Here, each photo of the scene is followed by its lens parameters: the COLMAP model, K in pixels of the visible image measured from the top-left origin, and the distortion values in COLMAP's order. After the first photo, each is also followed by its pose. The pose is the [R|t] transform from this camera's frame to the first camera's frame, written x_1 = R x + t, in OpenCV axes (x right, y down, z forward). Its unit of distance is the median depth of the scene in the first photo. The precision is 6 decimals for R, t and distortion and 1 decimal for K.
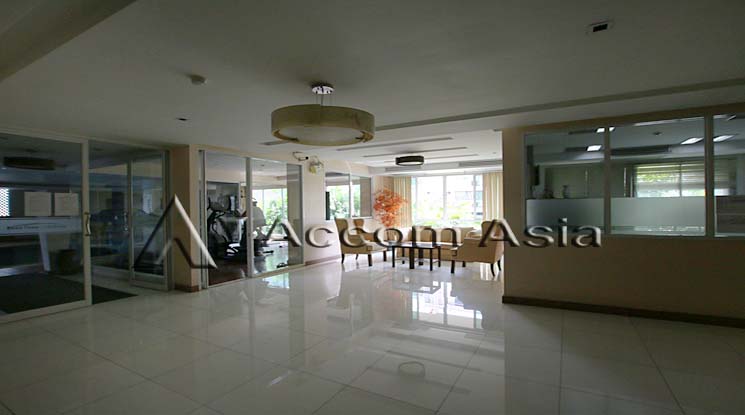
lens RADIAL K [[347.4, 0, 373.4], [0, 347.4, 208.0], [0, 0, 1]] dist [0.000911, 0.000077]
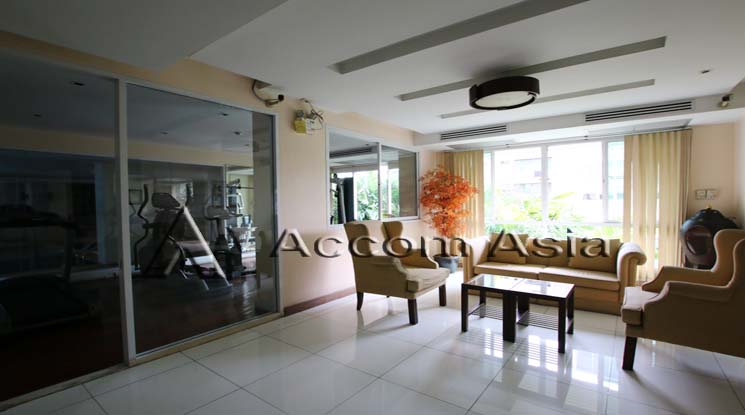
lens RADIAL K [[347.4, 0, 373.1], [0, 347.4, 211.8], [0, 0, 1]] dist [0.000911, 0.000077]
pose [[0.990972, 0.001000, -0.134062, 0.000136], [0.002242, 0.999709, 0.024032, 0.002499], [0.134047, -0.024115, 0.990682, 0.414471]]
